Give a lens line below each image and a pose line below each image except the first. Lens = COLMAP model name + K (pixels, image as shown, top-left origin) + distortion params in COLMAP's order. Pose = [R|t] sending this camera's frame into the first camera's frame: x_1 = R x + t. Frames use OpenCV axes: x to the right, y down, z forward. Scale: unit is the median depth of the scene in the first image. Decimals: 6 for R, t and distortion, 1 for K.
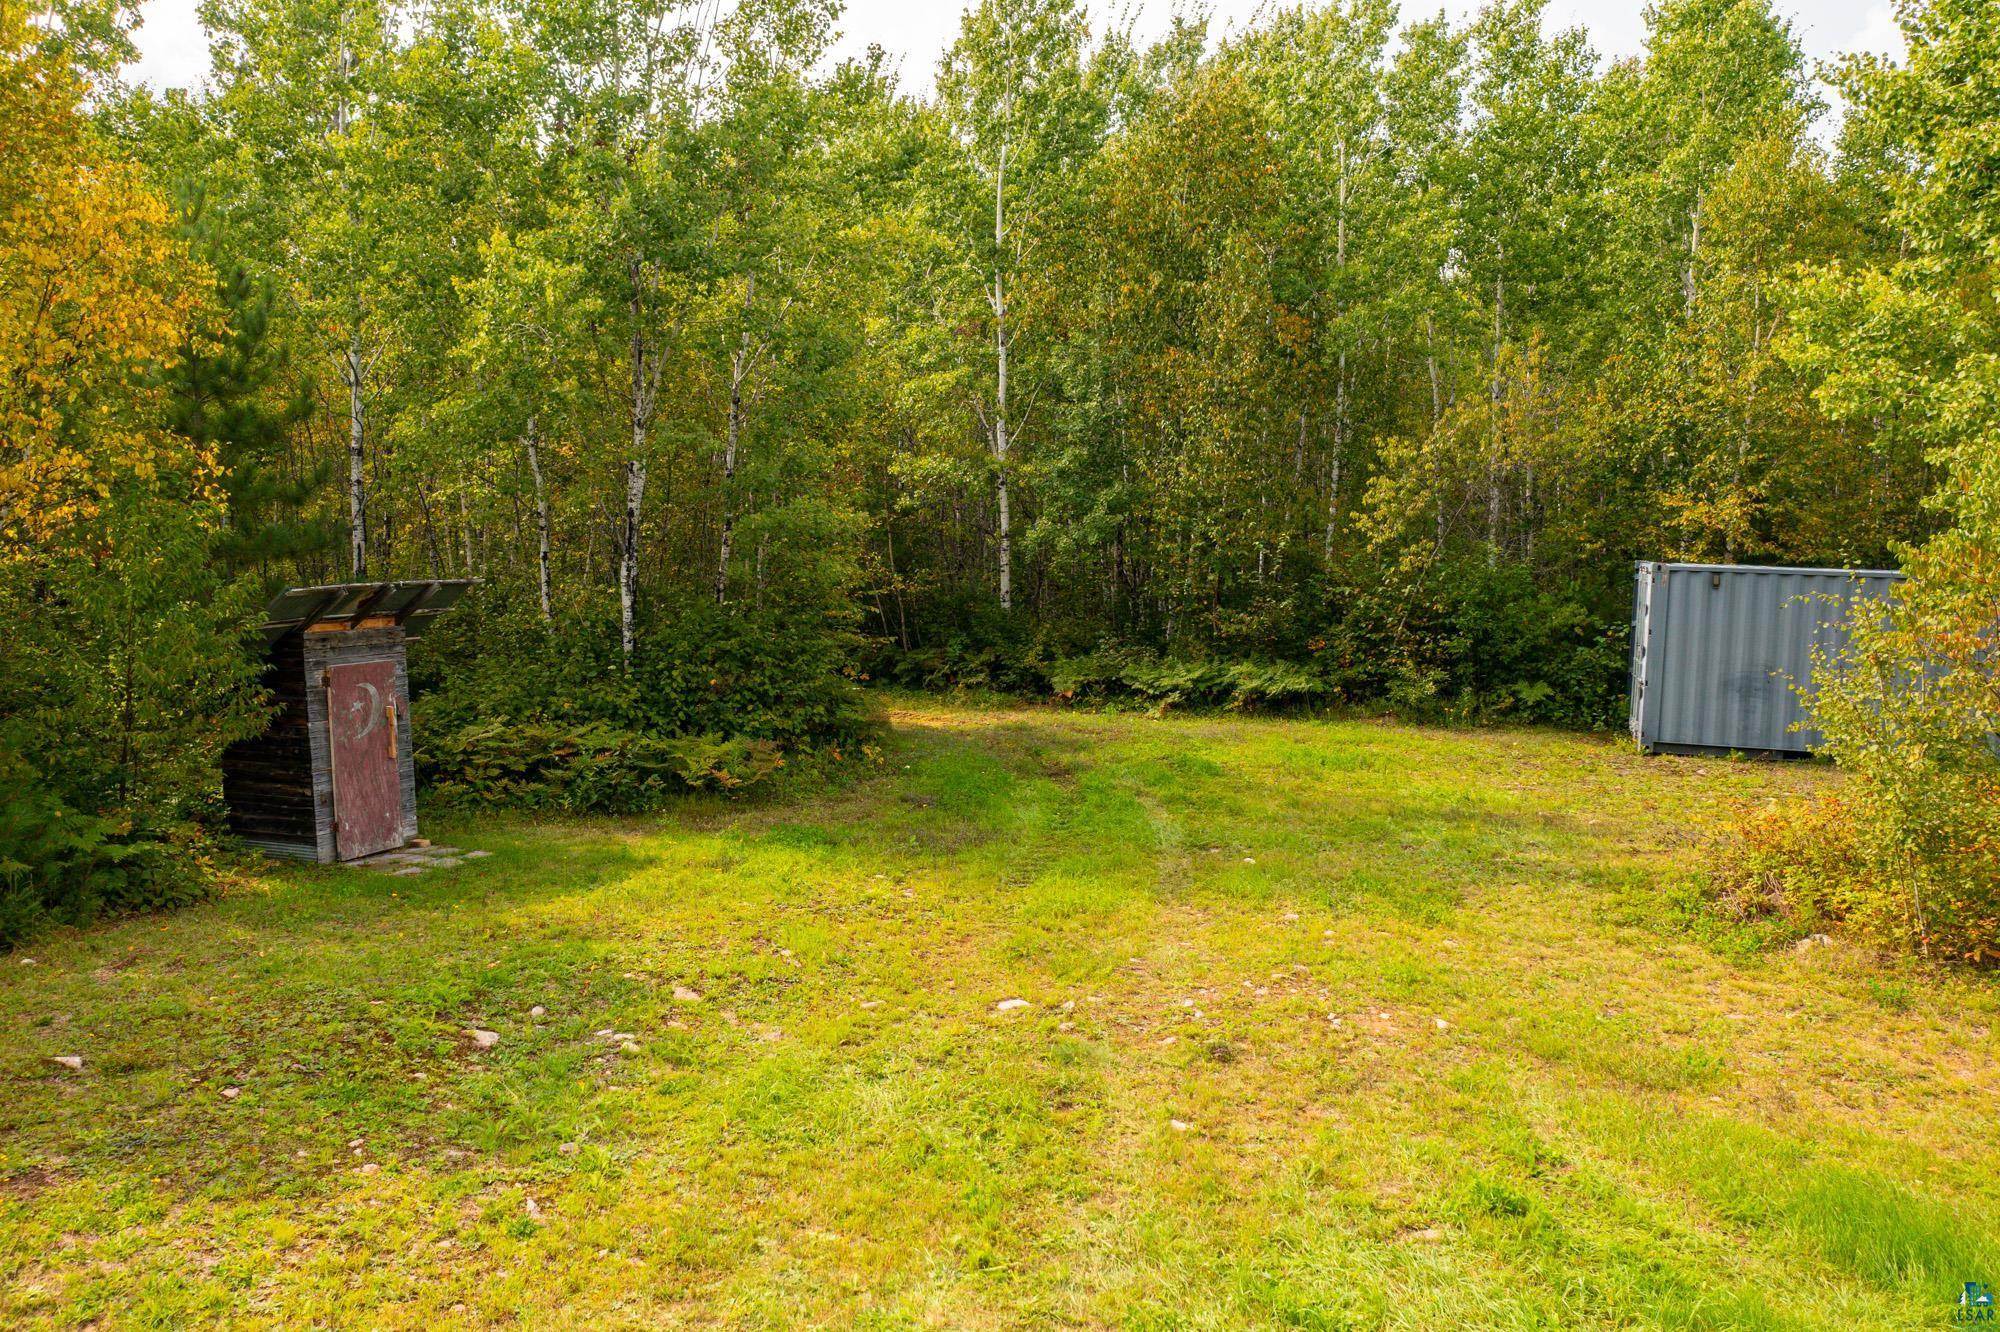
lens RADIAL K [[1543.0, 0, 998.8], [0, 1543.0, 685.7], [0, 0, 1]] dist [-0.010791, -0.000836]
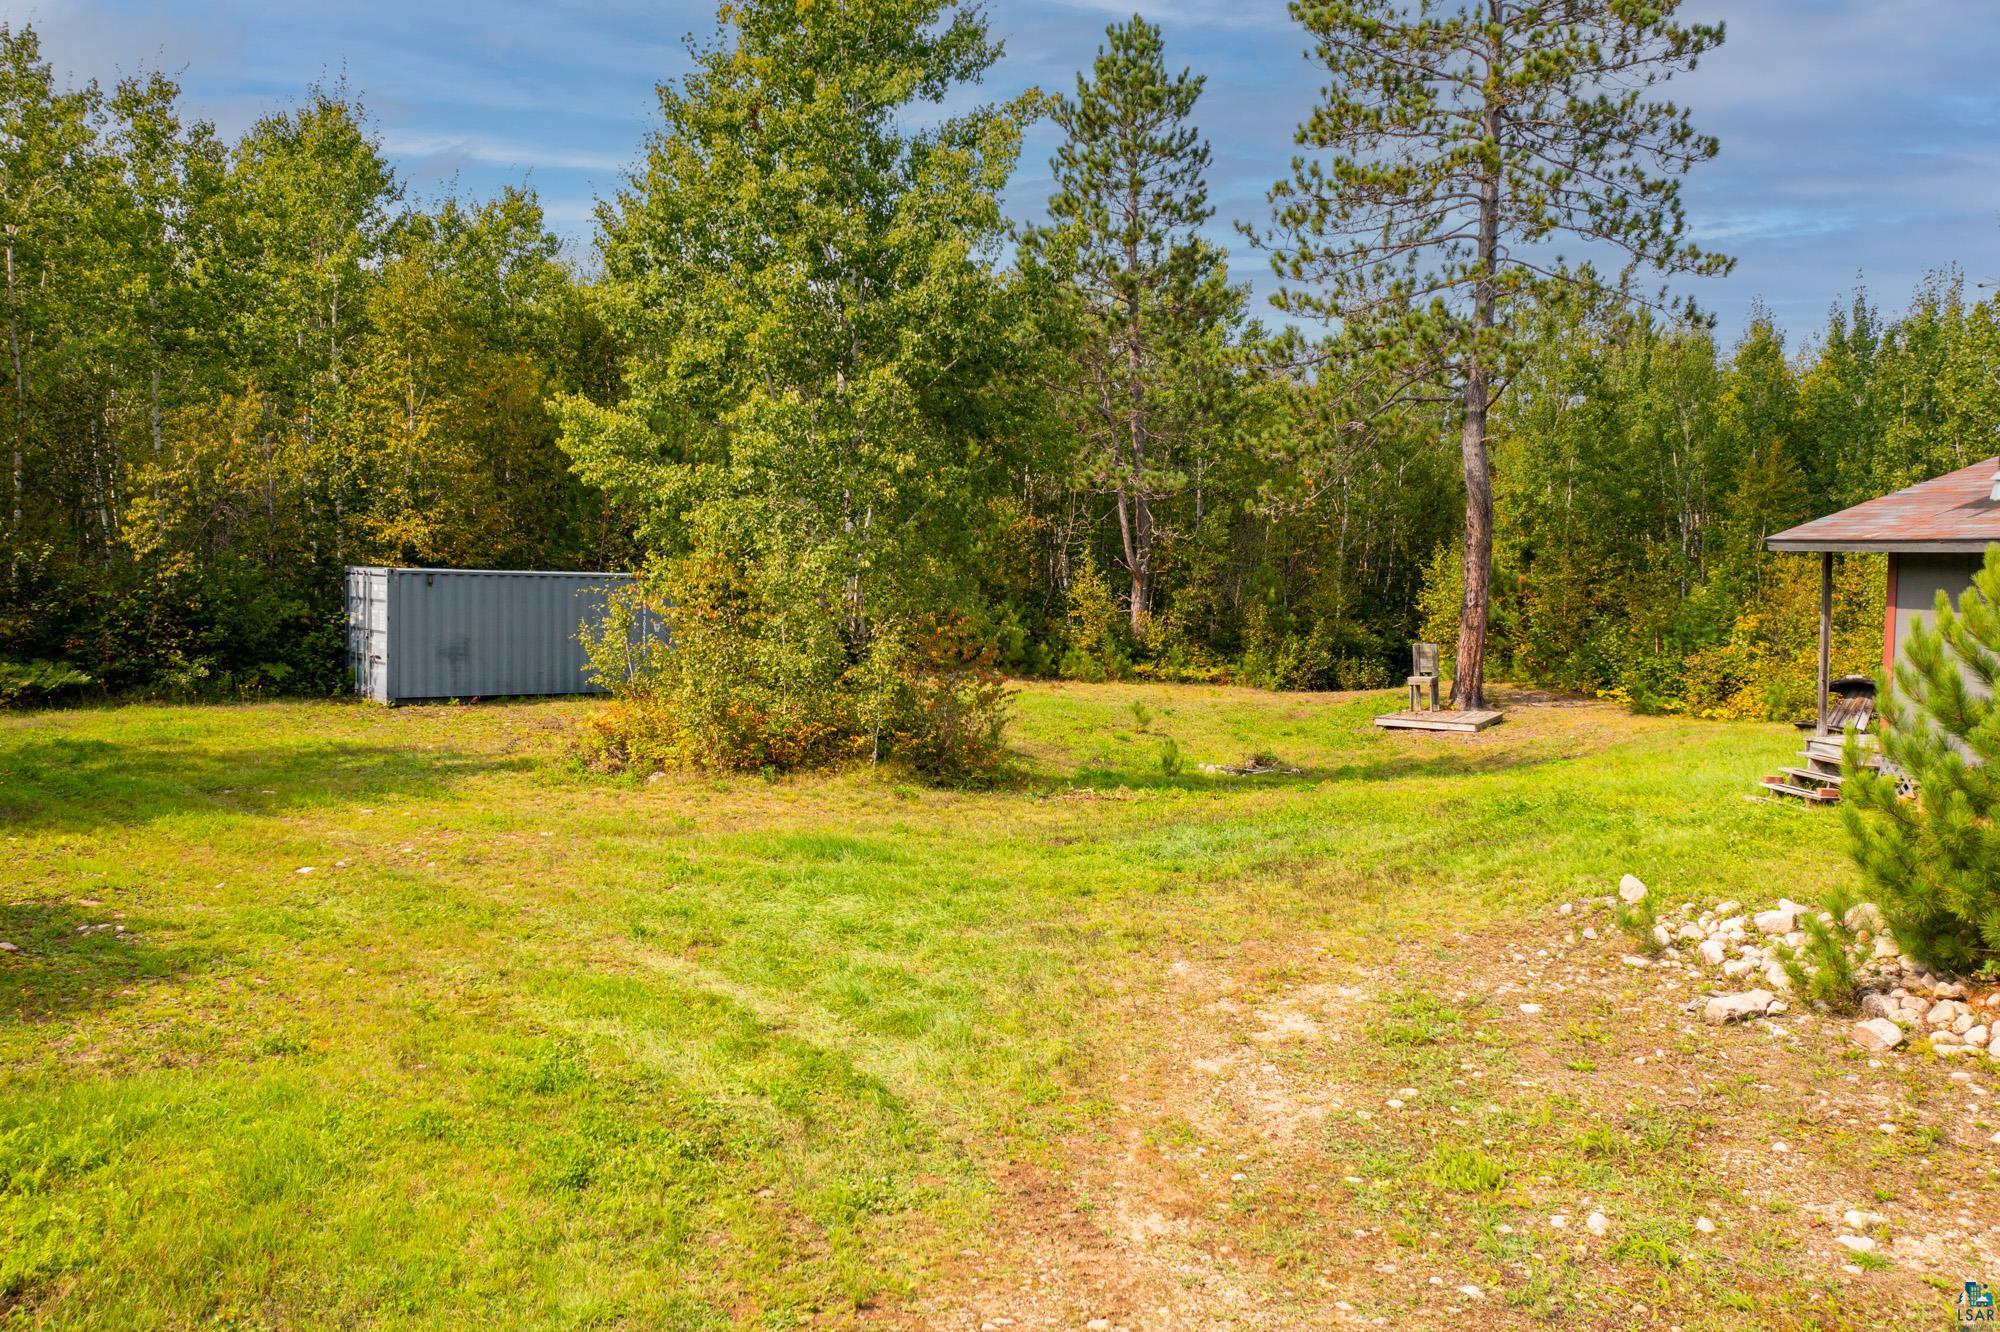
lens RADIAL K [[1543.0, 0, 998.8], [0, 1543.0, 685.7], [0, 0, 1]] dist [-0.010791, -0.000836]
pose [[0.535573, -0.072733, 0.841351, -0.401186], [0.071218, 0.996625, 0.040821, 0.007173], [-0.841480, 0.038056, 0.538946, -0.179732]]
